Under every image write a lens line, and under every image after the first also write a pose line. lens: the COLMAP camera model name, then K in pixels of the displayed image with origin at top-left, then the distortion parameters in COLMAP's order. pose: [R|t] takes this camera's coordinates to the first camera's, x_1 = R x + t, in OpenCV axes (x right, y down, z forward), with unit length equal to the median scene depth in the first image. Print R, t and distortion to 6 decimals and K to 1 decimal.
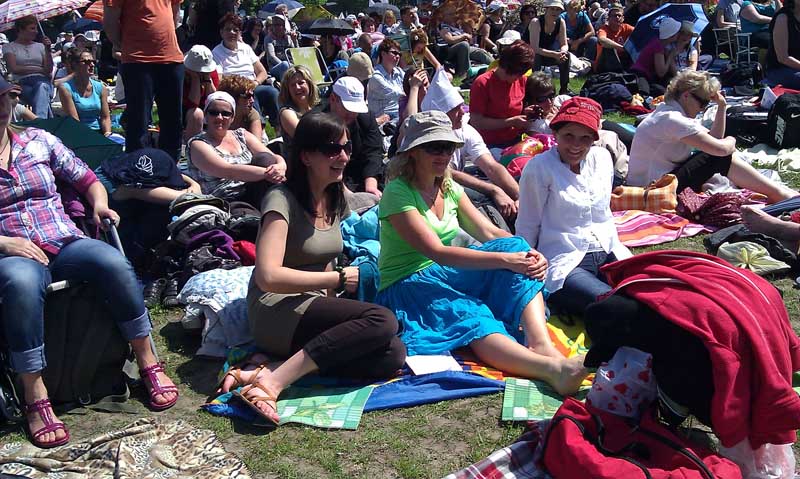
lens RADIAL K [[815.3, 0, 388.7], [0, 815.3, 239.6], [0, 0, 1]] dist [0.089114, -0.300366]
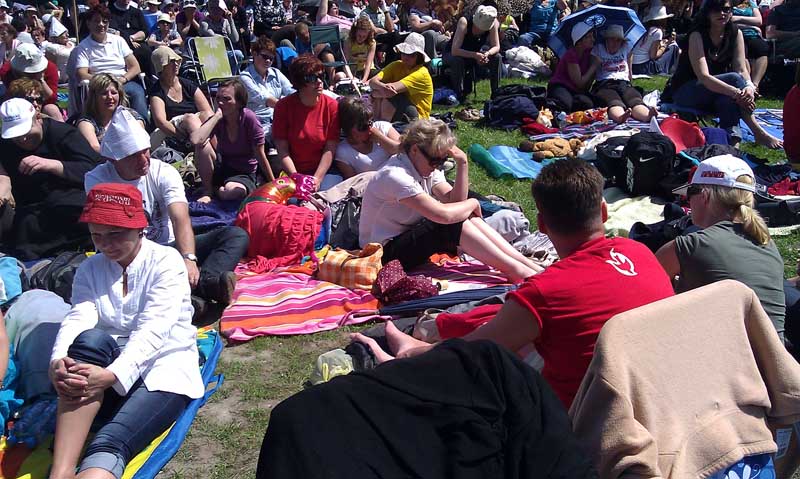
lens RADIAL K [[815.3, 0, 388.7], [0, 815.3, 239.6], [0, 0, 1]] dist [0.089114, -0.300366]
pose [[0.991379, 0.071030, -0.110104, 0.699051], [-0.065776, 0.996548, 0.050646, -0.198075], [0.113321, -0.042968, 0.992629, 0.225217]]
